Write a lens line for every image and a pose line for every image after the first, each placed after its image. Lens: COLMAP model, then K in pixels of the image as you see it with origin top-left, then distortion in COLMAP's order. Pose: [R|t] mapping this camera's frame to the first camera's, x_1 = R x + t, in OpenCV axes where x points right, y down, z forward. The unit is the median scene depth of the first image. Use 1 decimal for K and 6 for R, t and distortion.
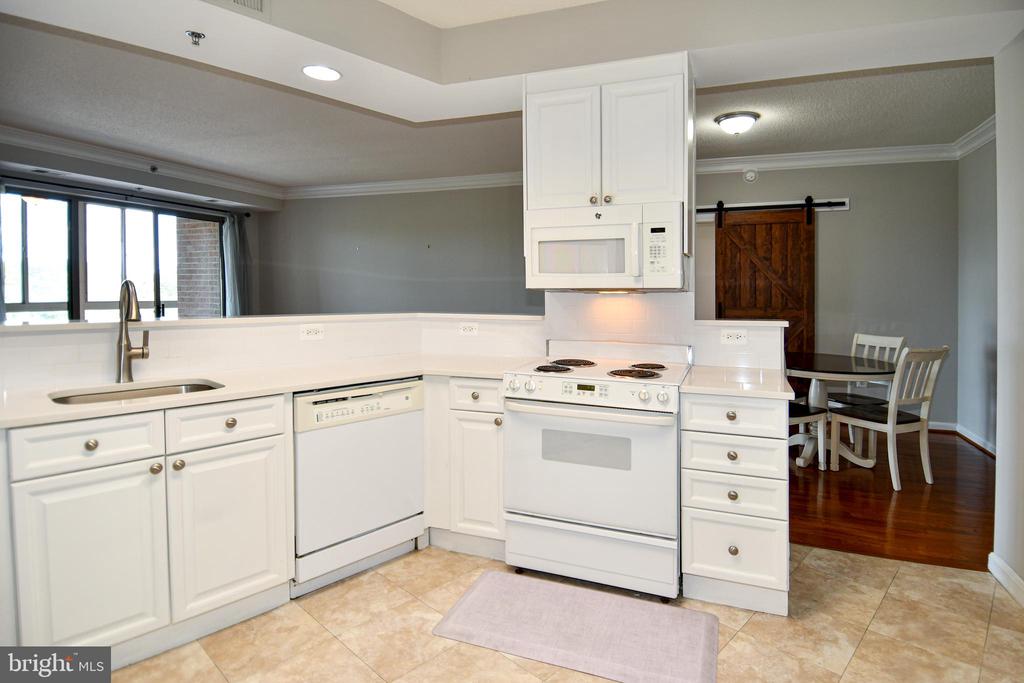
lens RADIAL K [[566.8, 0, 521.2], [0, 566.8, 287.8], [0, 0, 1]] dist [0.033911, -0.030496]
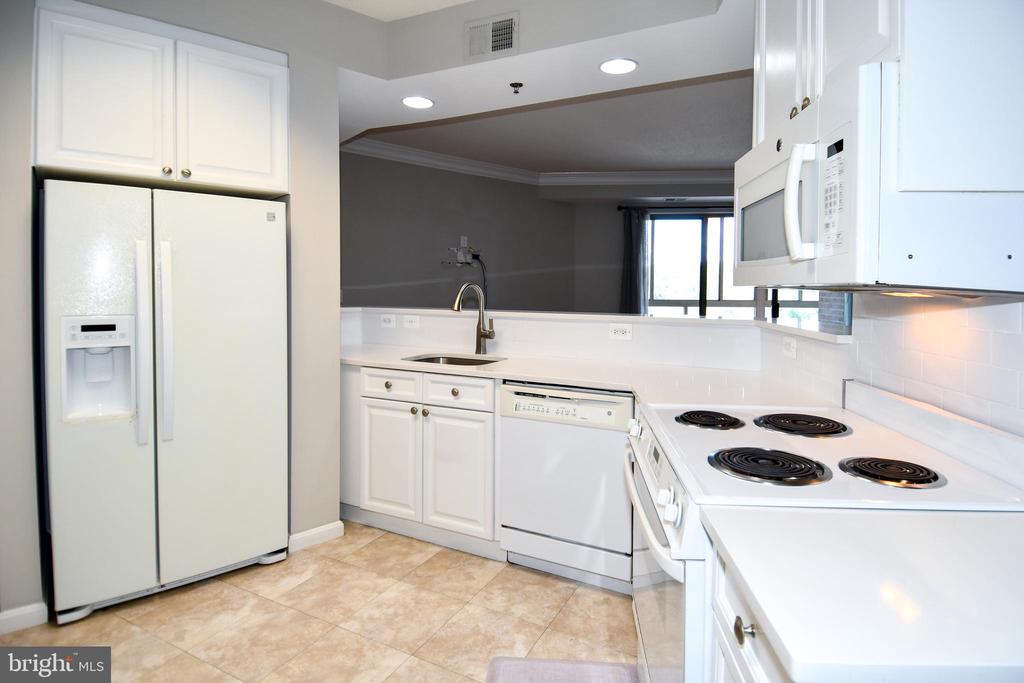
lens RADIAL K [[566.8, 0, 570.1], [0, 566.8, 302.3], [0, 0, 1]] dist [0.033911, -0.030496]
pose [[0.279860, 0.020297, -0.959826, 0.665729], [-0.002904, 0.999790, 0.020295, 0.007200], [0.960036, -0.002892, 0.279860, 0.758268]]
